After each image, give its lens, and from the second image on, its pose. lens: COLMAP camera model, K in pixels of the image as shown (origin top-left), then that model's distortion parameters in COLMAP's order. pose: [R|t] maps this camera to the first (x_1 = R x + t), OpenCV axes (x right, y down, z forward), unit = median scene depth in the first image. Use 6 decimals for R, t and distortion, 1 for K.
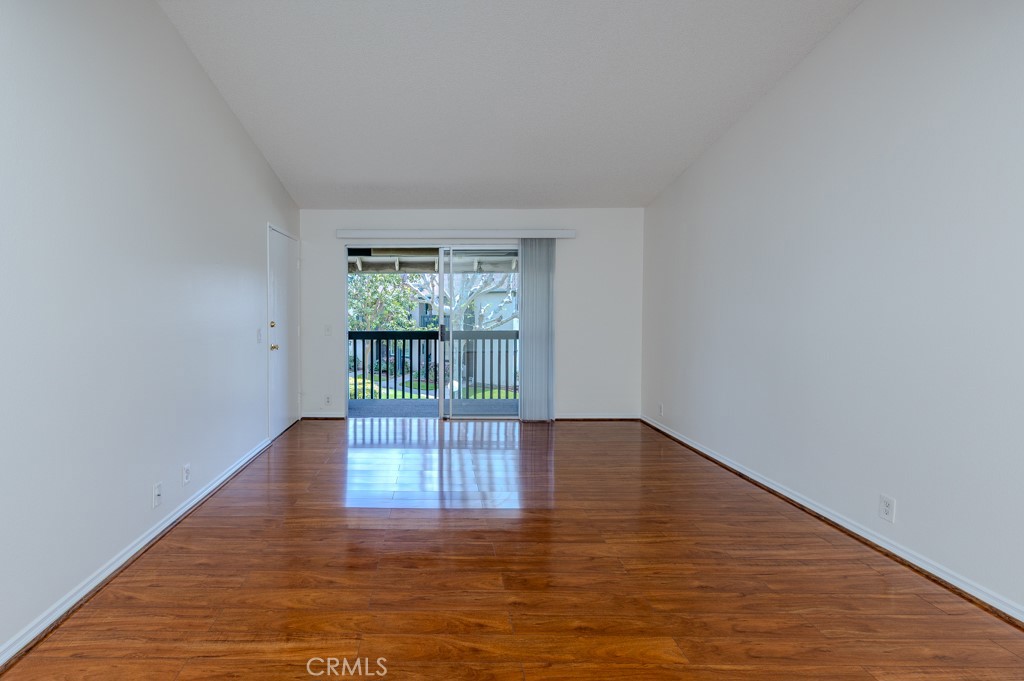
lens RADIAL K [[466.9, 0, 419.4], [0, 466.9, 338.1], [0, 0, 1]] dist [-0.001588, -0.000366]
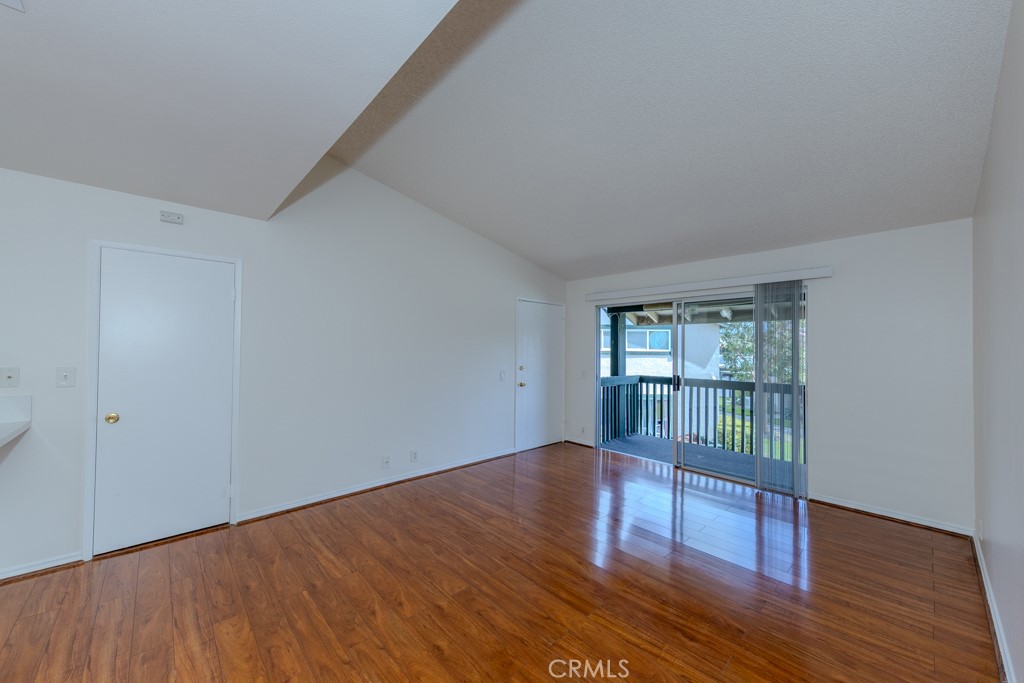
lens RADIAL K [[380.6, 0, 512.0], [0, 380.6, 341.5], [0, 0, 1]] dist [0.002234, 0.000101]
pose [[0.695580, -0.006688, -0.718418, 0.419482], [-0.054961, 0.996531, -0.062492, -0.029496], [0.716344, 0.082953, 0.692799, 0.151994]]
